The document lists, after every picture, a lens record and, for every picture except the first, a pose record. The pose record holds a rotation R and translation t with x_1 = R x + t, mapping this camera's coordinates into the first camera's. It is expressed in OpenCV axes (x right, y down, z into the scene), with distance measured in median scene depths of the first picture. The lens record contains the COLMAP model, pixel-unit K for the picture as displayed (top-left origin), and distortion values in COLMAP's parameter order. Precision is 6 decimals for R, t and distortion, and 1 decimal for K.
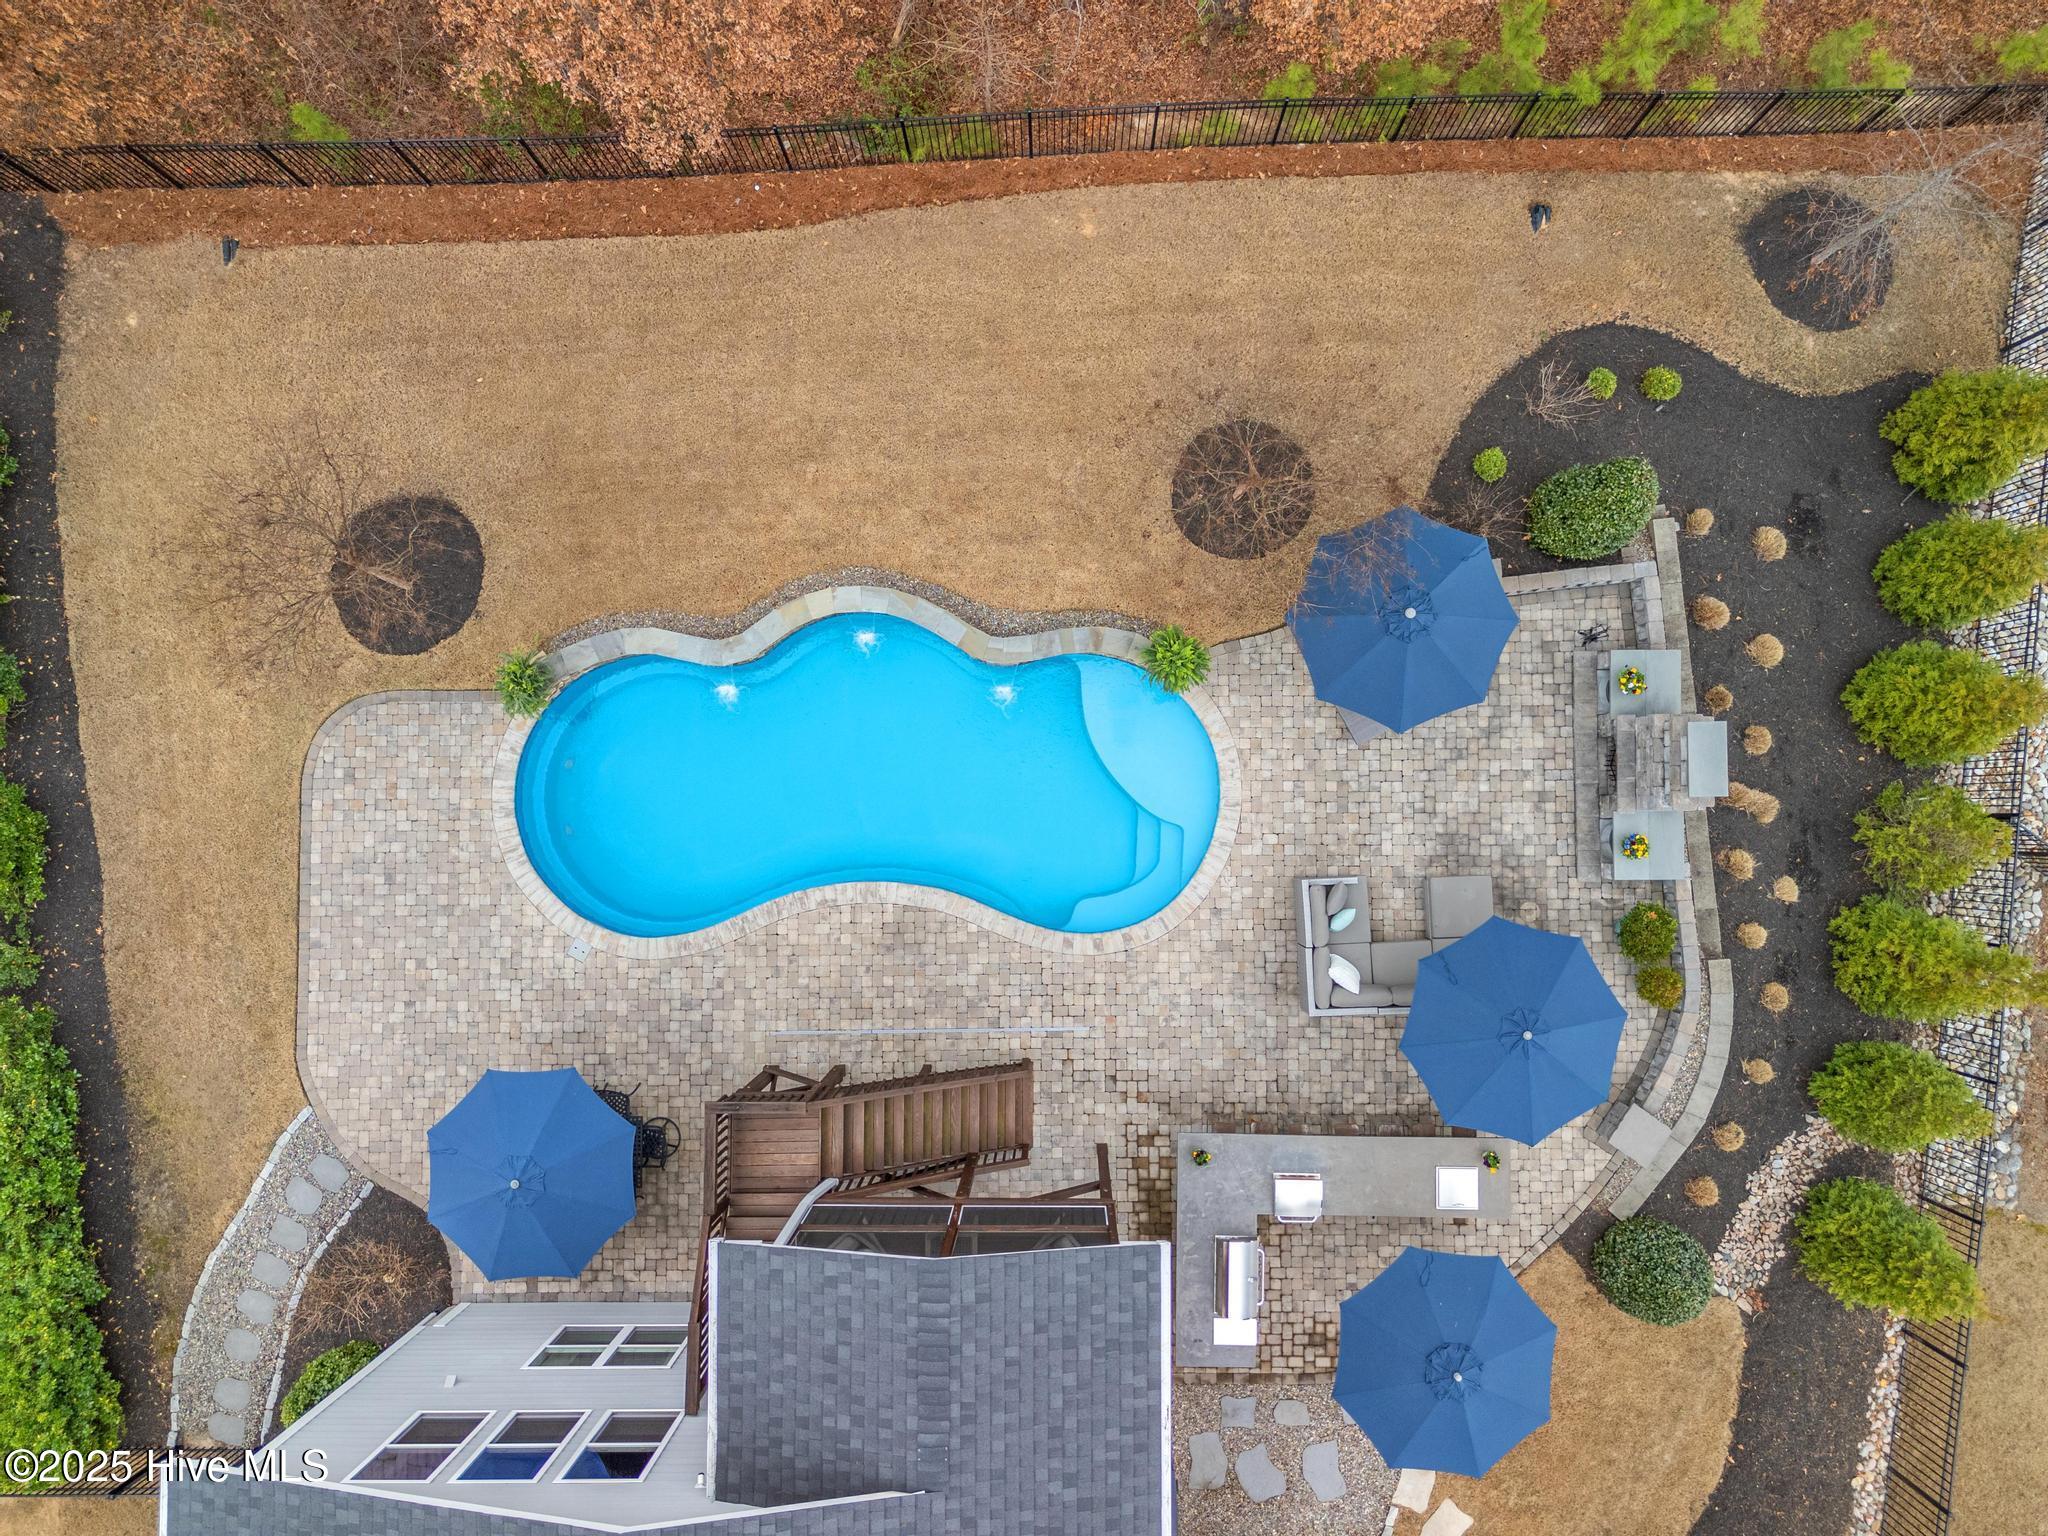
lens RADIAL K [[1494.6, 0, 1030.1], [0, 1494.6, 779.0], [0, 0, 1]] dist [0.081398, -0.089580]
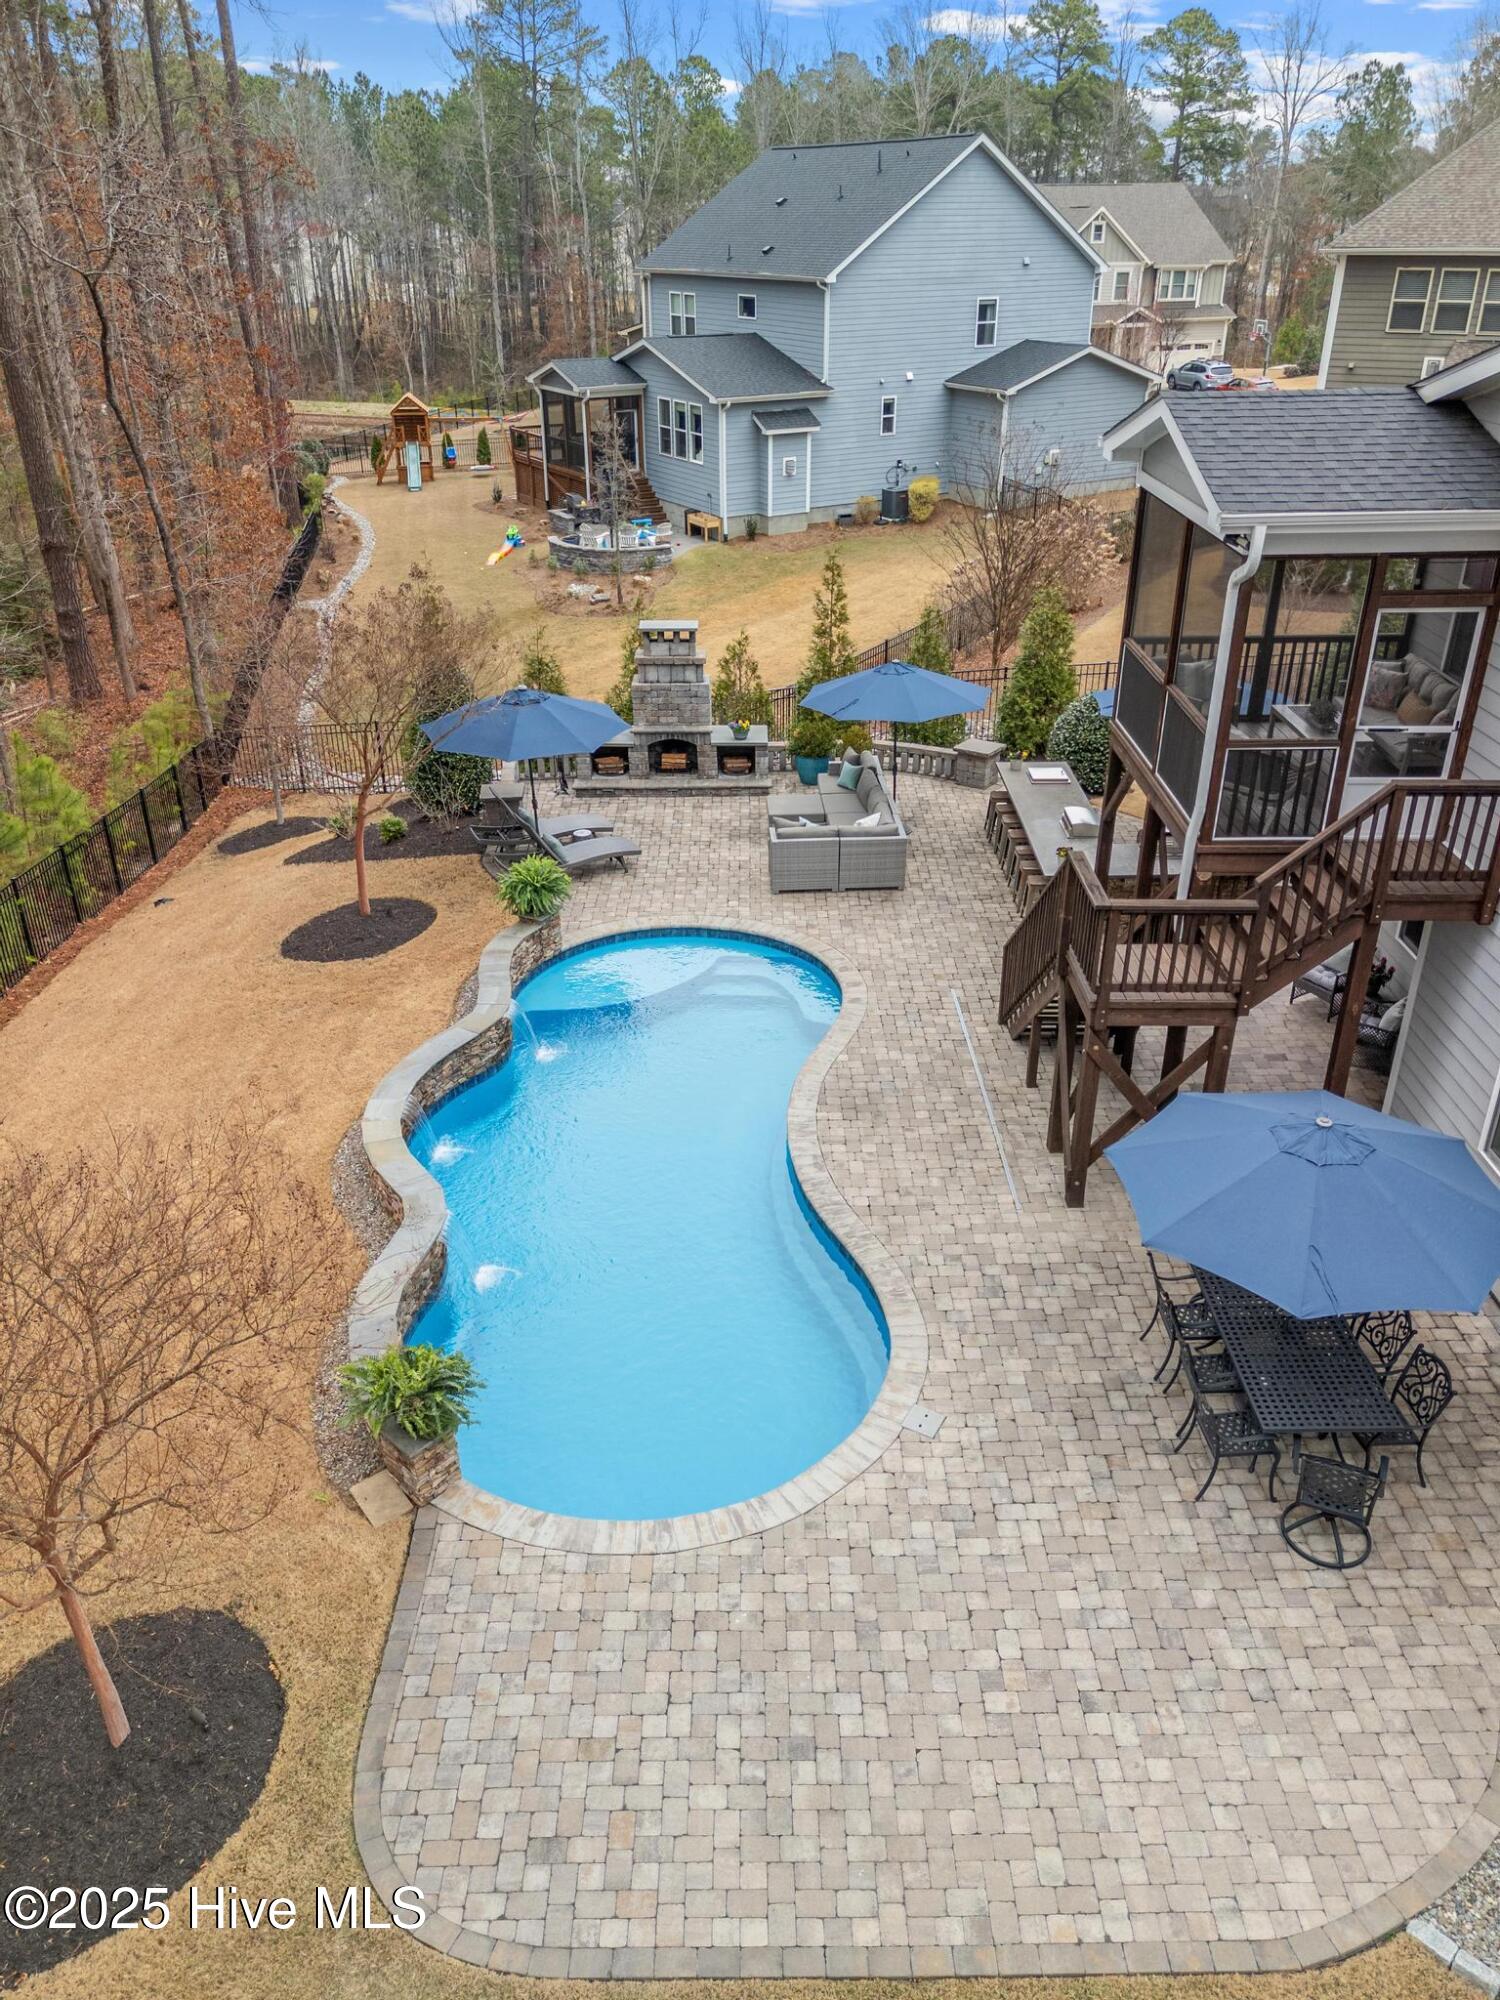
lens RADIAL K [[1459.6, 0, 755.9], [0, 1459.6, 1001.8], [0, 0, 1]] dist [0.081398, -0.089580]
pose [[-0.002646, -0.447541, 0.894260, -0.705531], [0.999841, 0.014577, 0.010254, 0.045906], [-0.017625, 0.894145, 0.447431, 0.631368]]
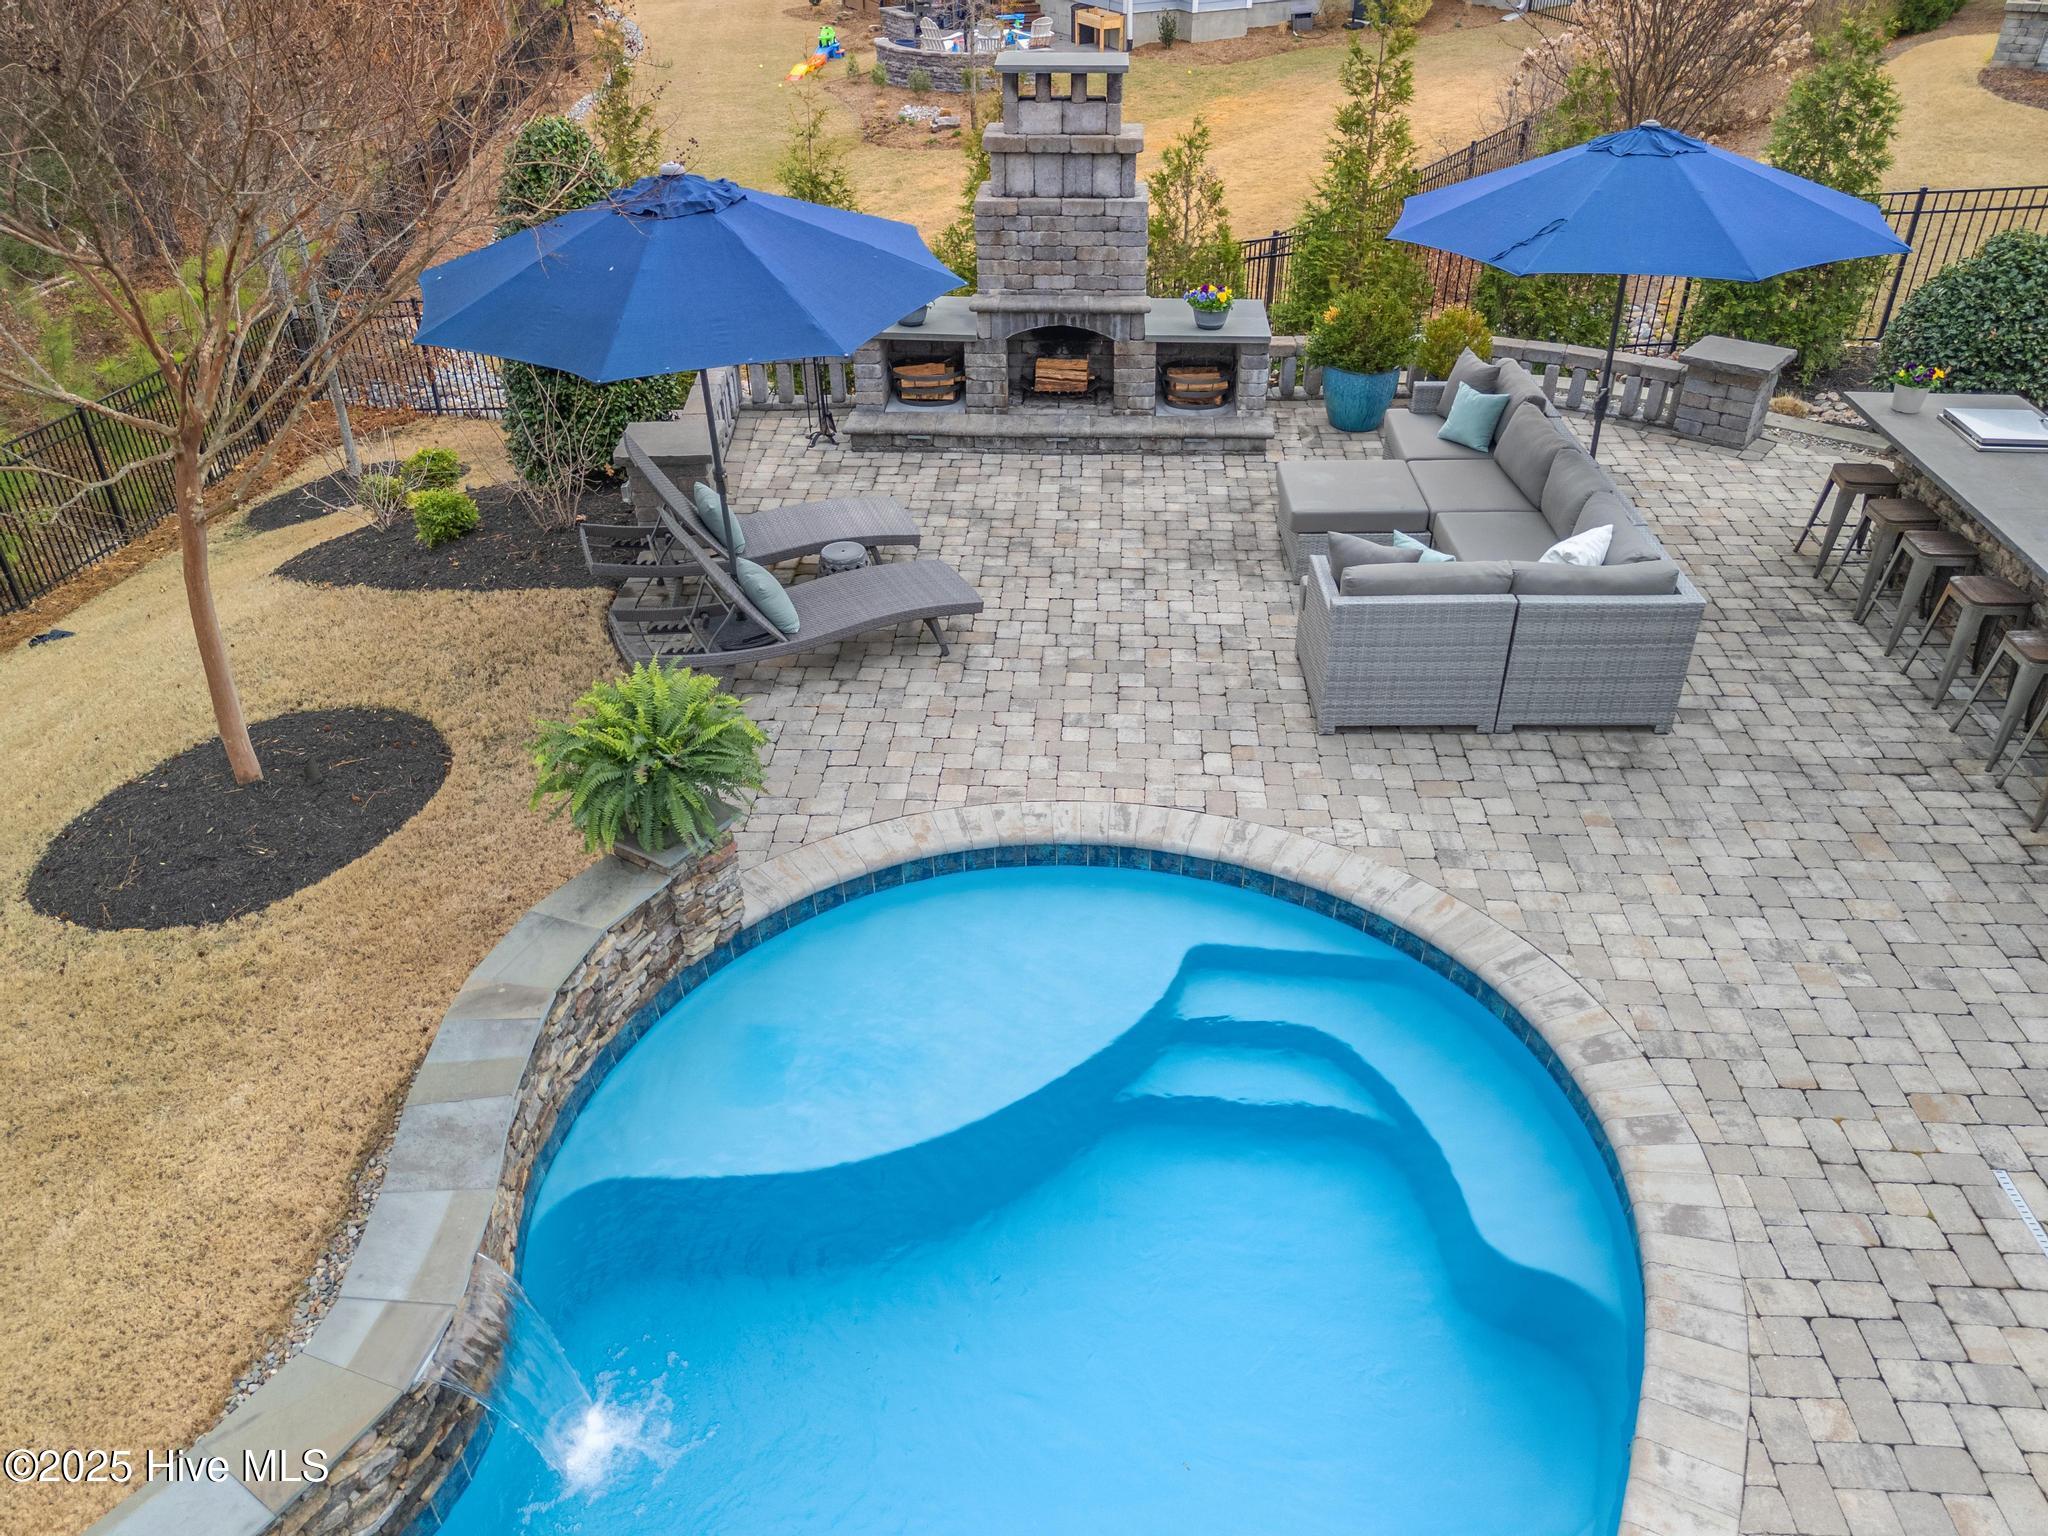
lens RADIAL K [[1505.5, 0, 1030.3], [0, 1505.5, 788.3], [0, 0, 1]] dist [0.045236, -0.039914]
pose [[0.060030, -0.538847, 0.840262, -0.153067], [0.998046, 0.047040, -0.041136, 0.009660], [-0.017360, 0.841089, 0.540618, 0.801974]]
